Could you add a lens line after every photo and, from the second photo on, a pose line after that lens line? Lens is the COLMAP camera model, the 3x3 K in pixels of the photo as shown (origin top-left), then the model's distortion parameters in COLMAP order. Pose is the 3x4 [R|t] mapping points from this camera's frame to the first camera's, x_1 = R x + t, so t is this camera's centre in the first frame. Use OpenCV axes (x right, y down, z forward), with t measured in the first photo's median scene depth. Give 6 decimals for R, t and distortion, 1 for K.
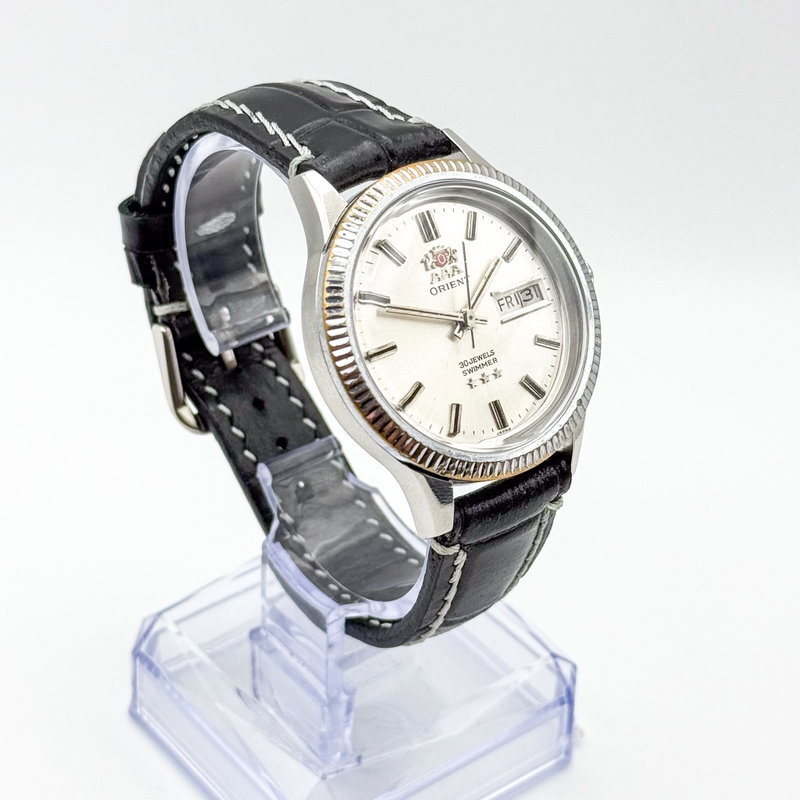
lens RADIAL K [[2104.2, 0, 400.0], [0, 2104.2, 400.0], [0, 0, 1]] dist [0.004749, -0.100258]
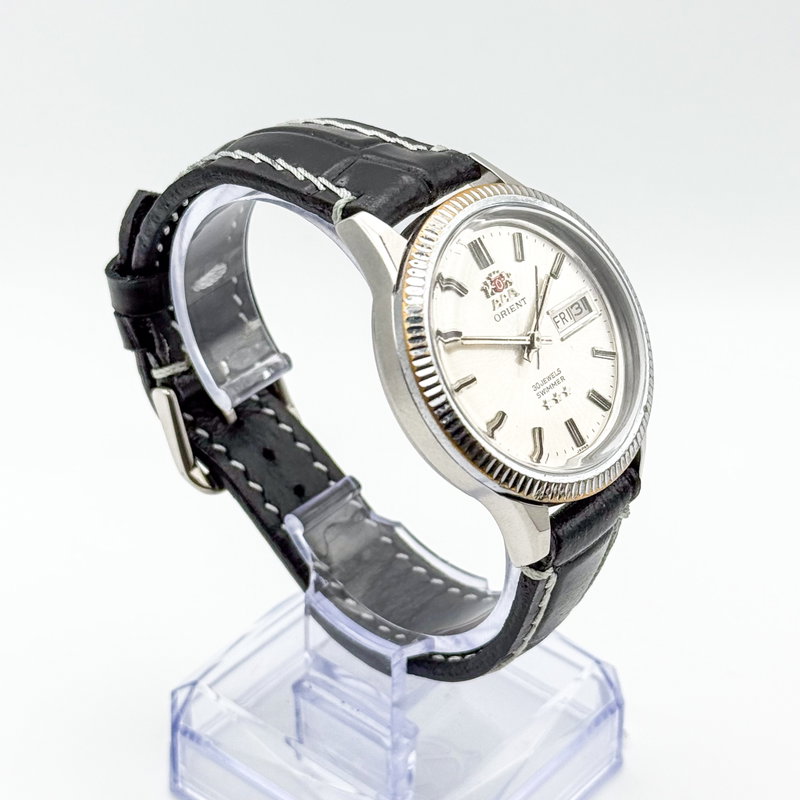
lens RADIAL K [[2104.2, 0, 400.0], [0, 2104.2, 400.0], [0, 0, 1]] dist [0.004749, -0.100258]
pose [[0.977761, -0.136609, 0.159128, -0.170591], [0.136704, 0.990557, 0.010398, -0.026696], [-0.159046, 0.011587, 0.987203, 0.028015]]
